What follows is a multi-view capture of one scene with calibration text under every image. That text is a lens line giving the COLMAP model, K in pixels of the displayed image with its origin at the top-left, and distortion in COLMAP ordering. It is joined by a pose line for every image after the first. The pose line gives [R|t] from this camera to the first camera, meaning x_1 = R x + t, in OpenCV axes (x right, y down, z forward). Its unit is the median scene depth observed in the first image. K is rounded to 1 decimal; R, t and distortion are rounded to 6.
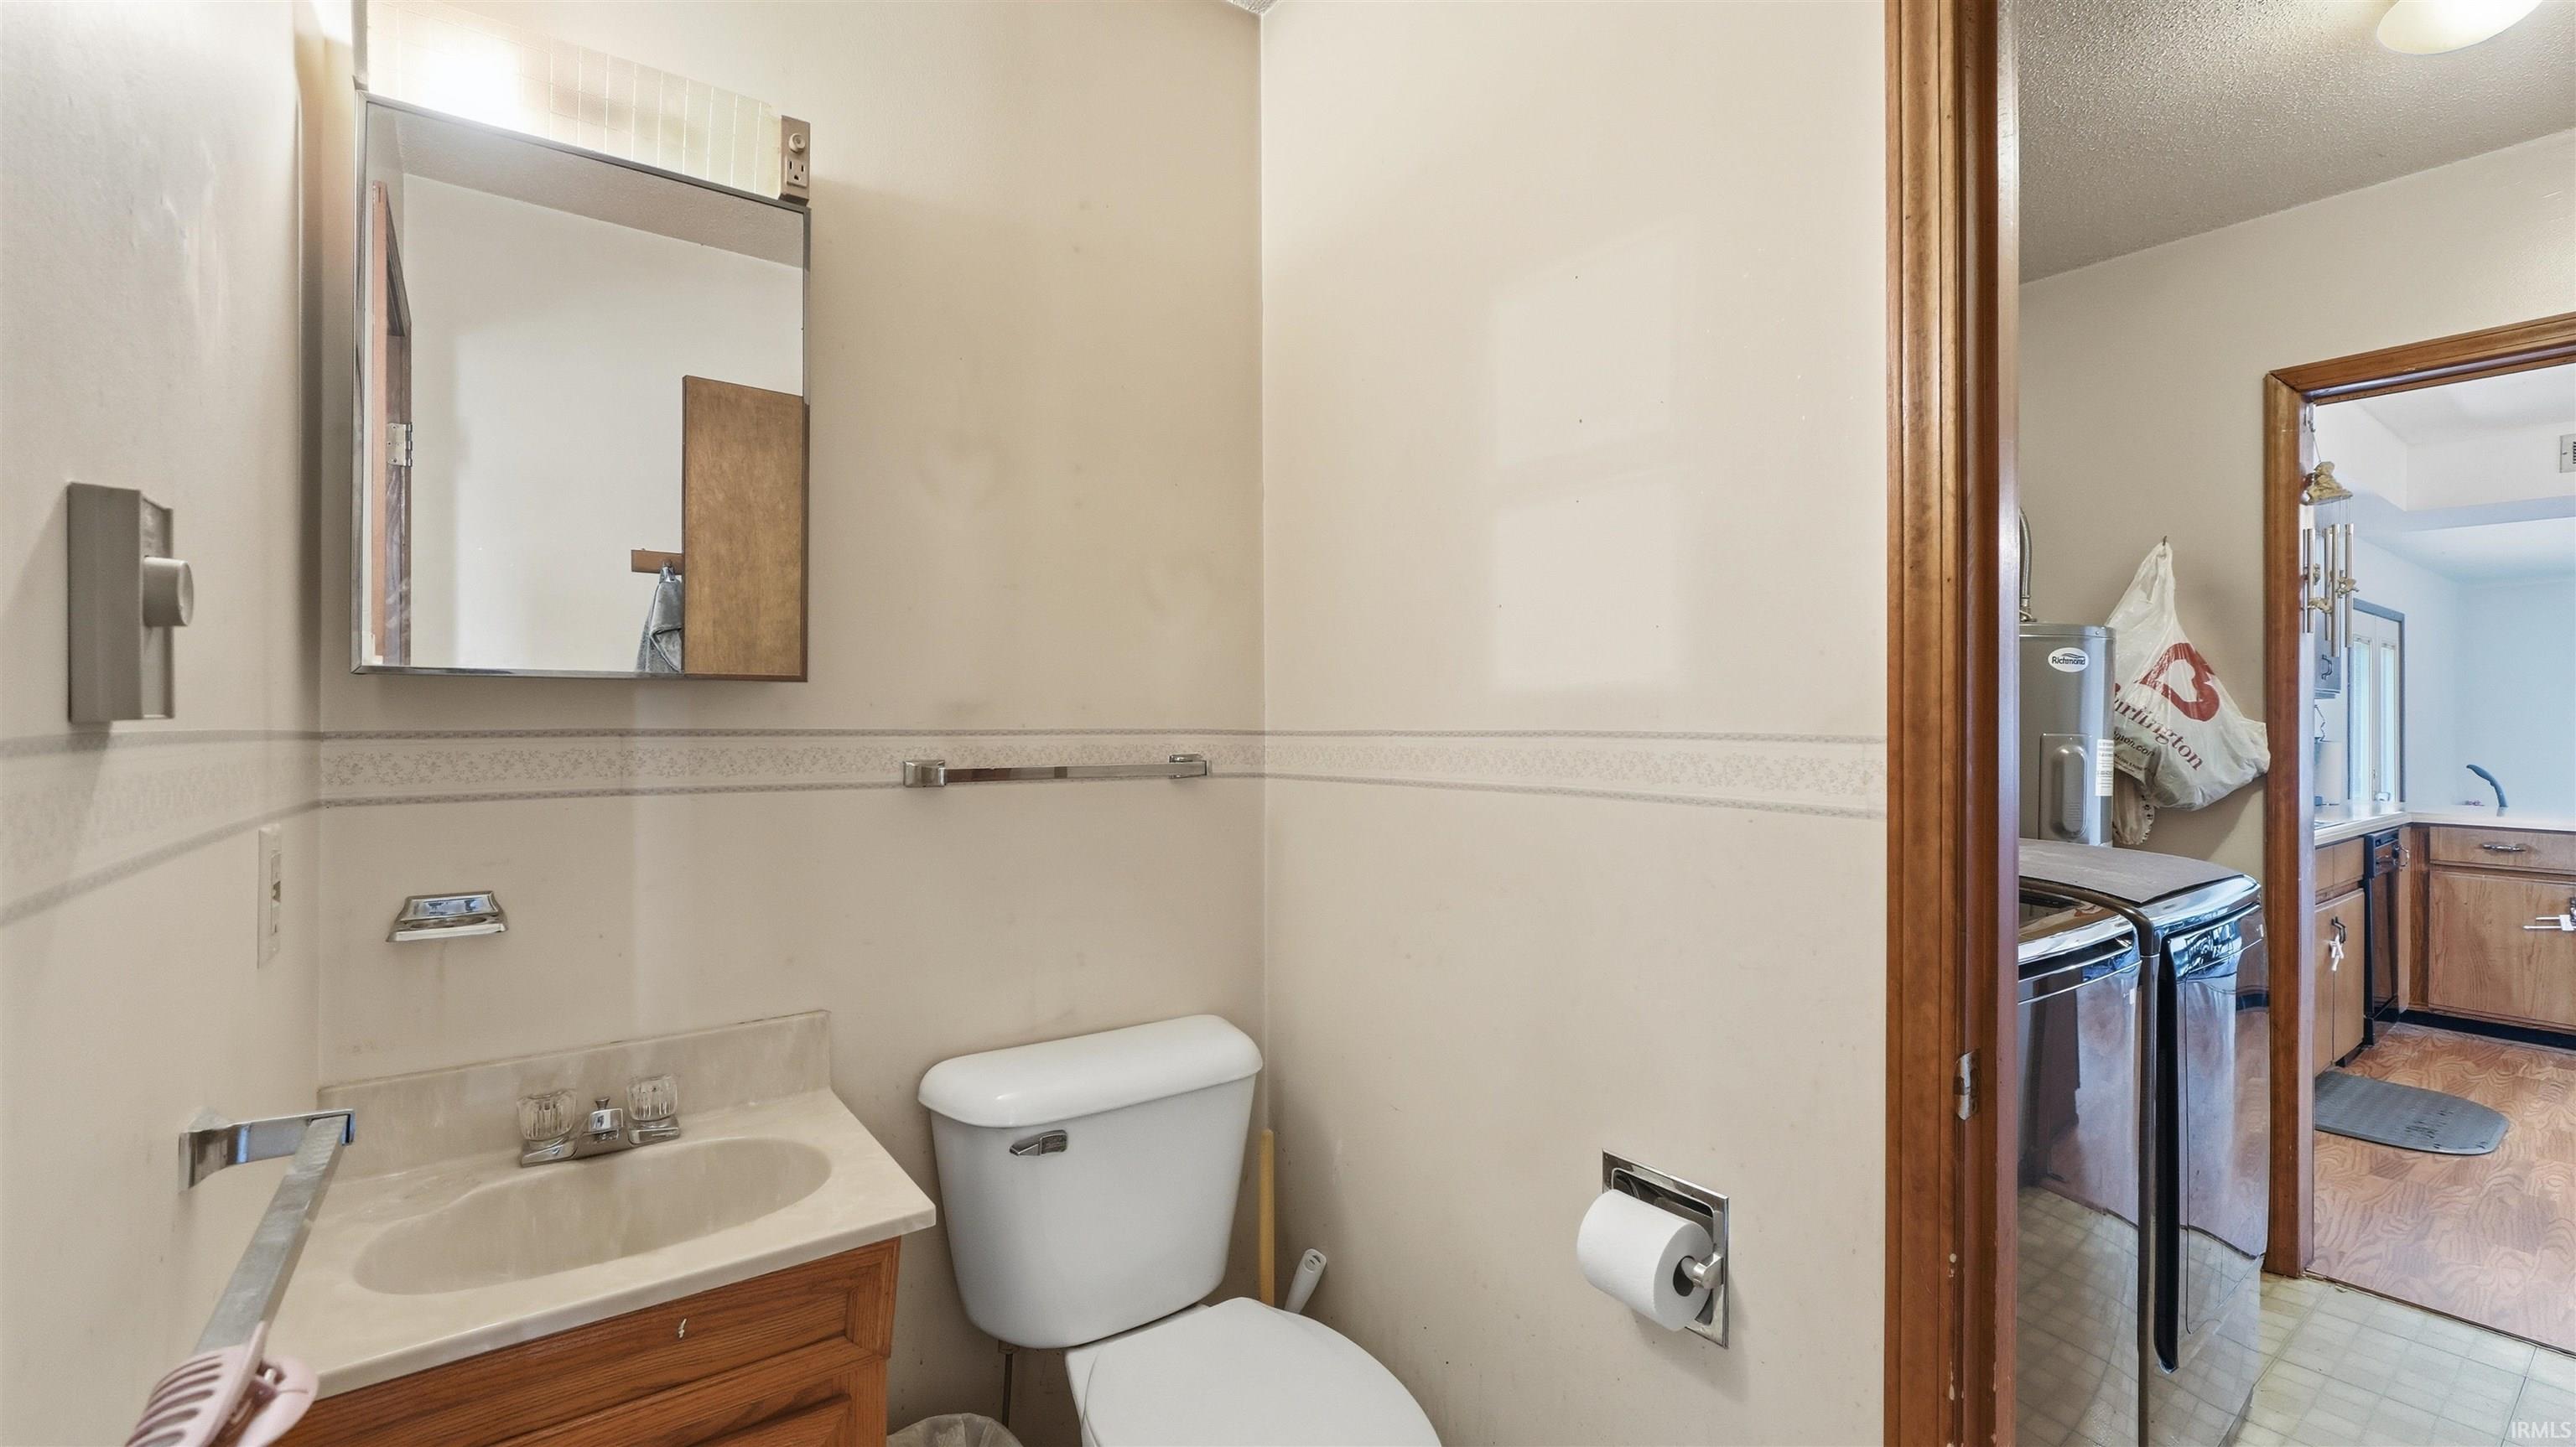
lens RADIAL K [[1076.4, 0, 1278.6], [0, 1076.4, 720.2], [0, 0, 1]] dist [-0.002632, 0.000446]
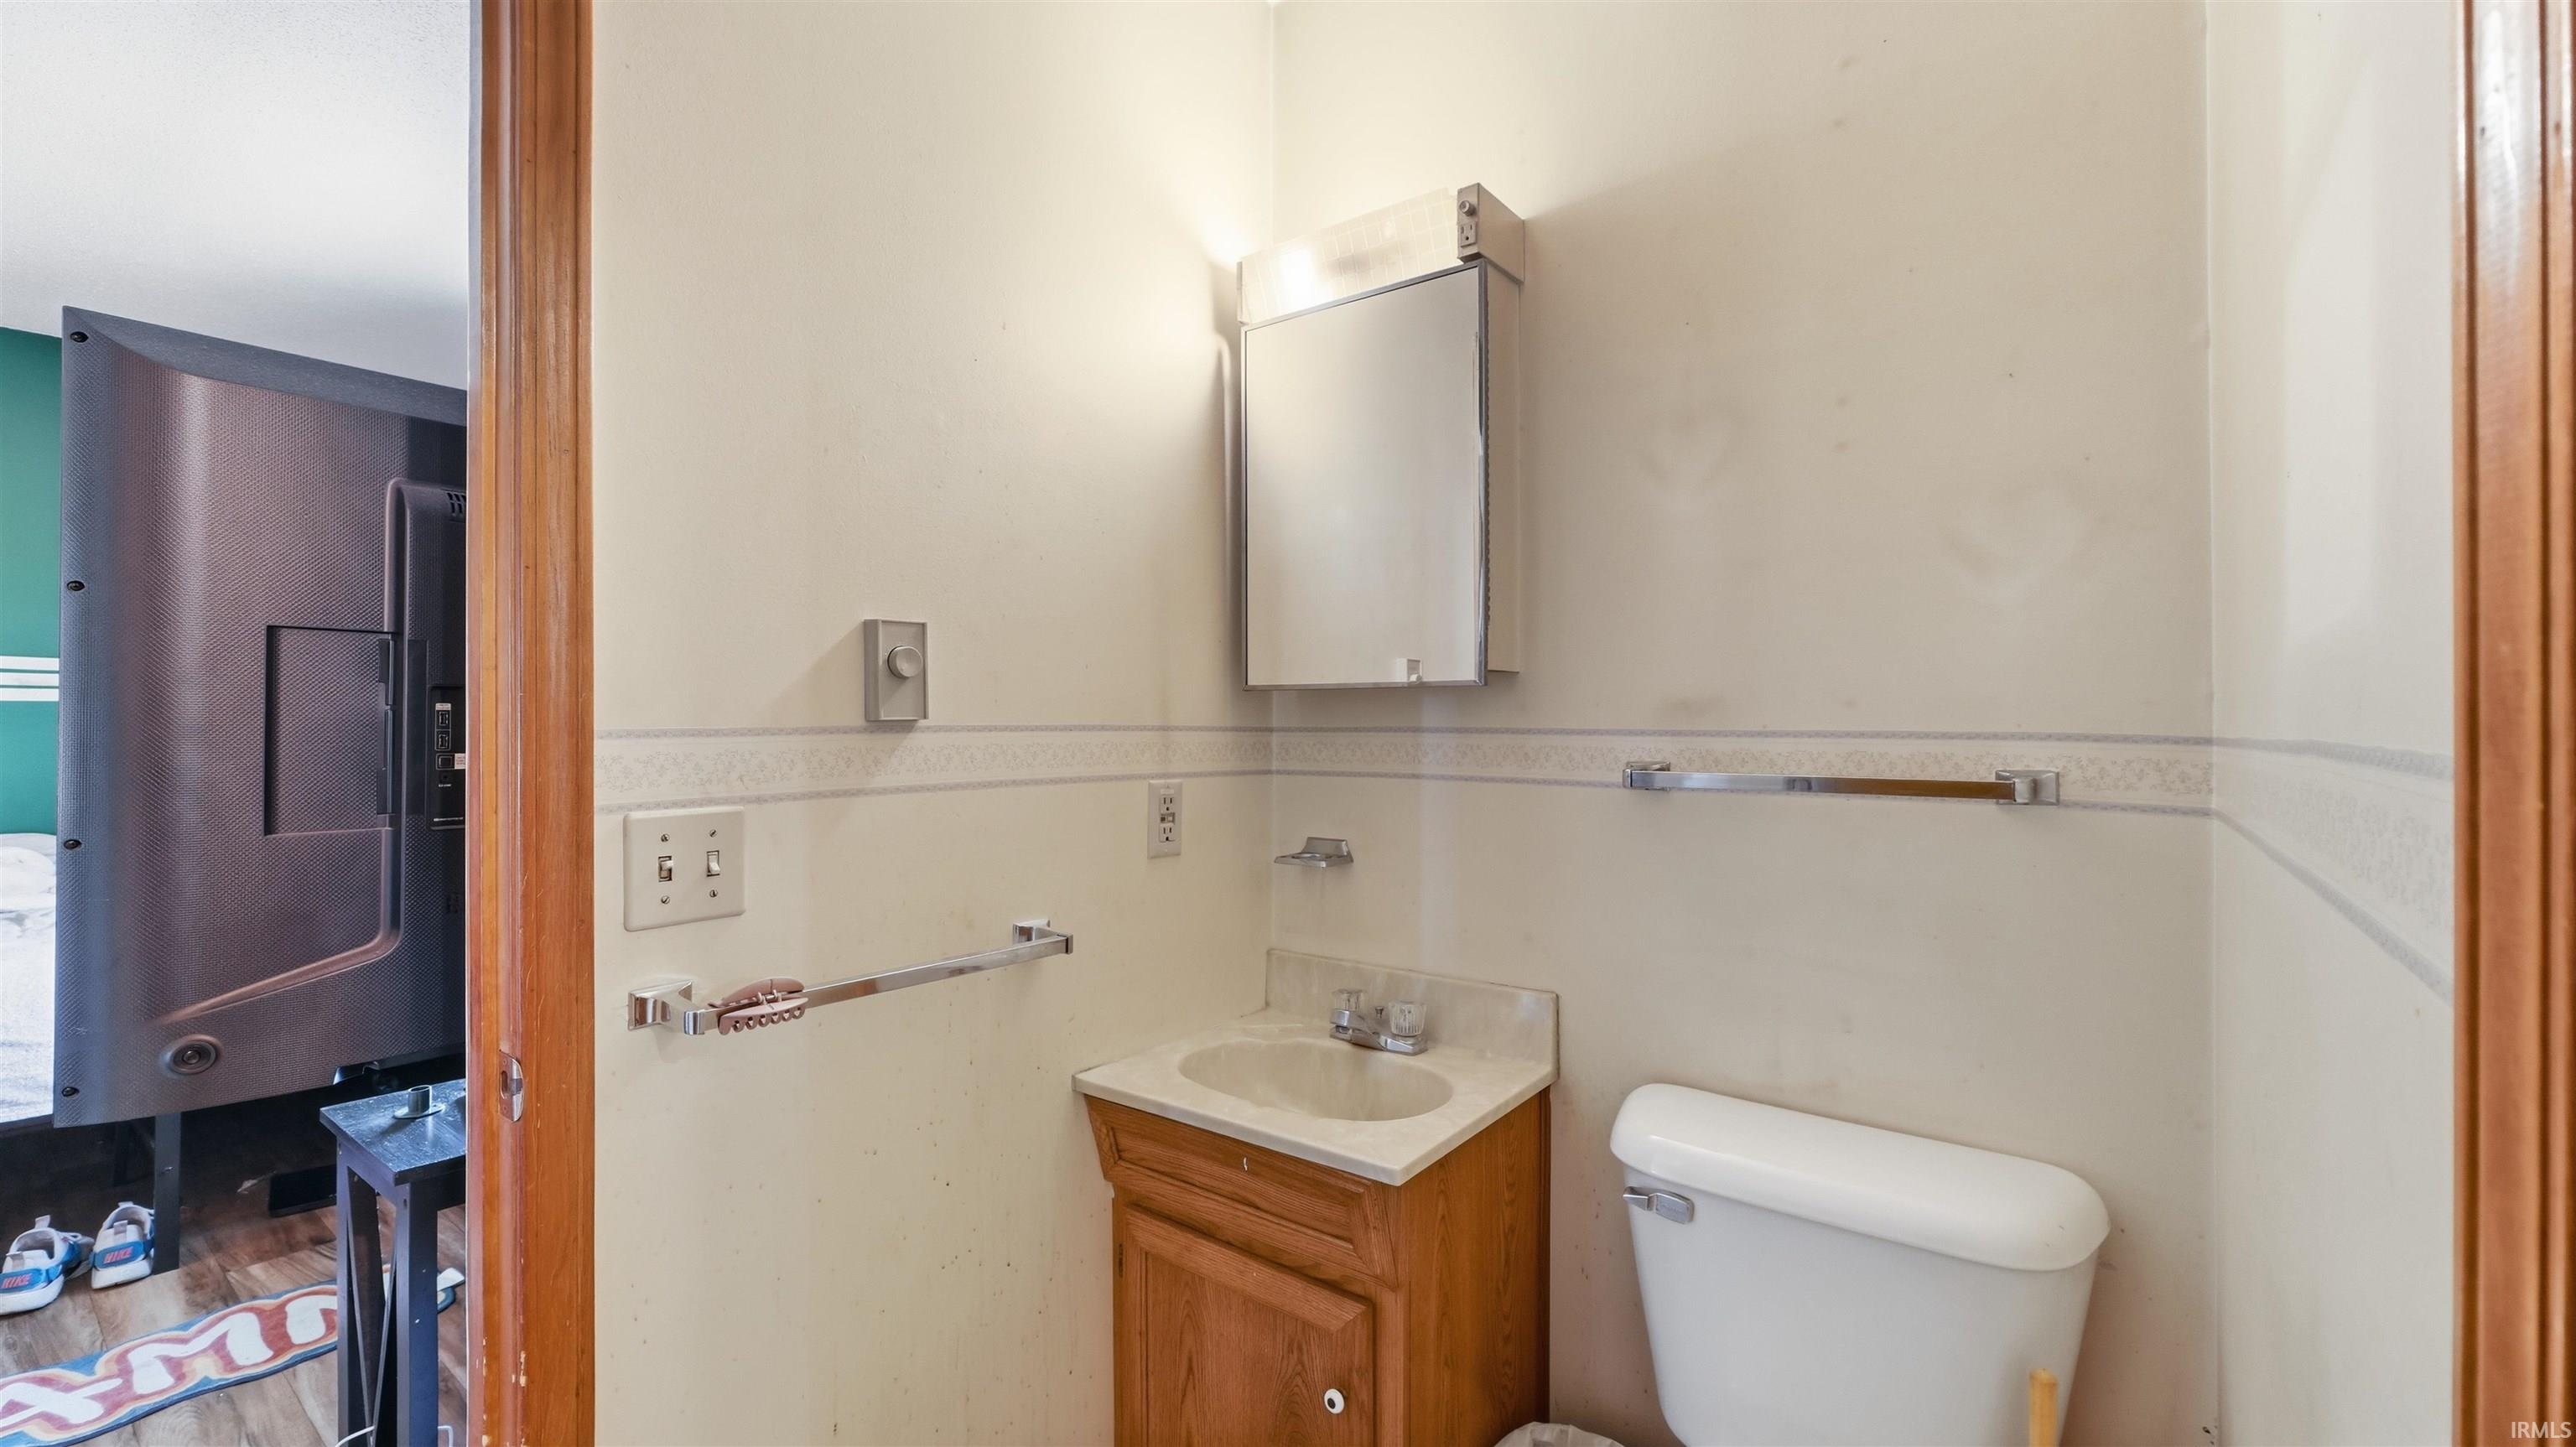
lens RADIAL K [[1076.4, 0, 1278.6], [0, 1076.4, 725.8], [0, 0, 1]] dist [-0.002632, 0.000446]
pose [[0.289053, 0.004710, -0.957302, 0.559236], [0.000216, 0.999988, 0.004985, 0.000646], [0.957313, -0.001648, 0.289048, 0.471377]]
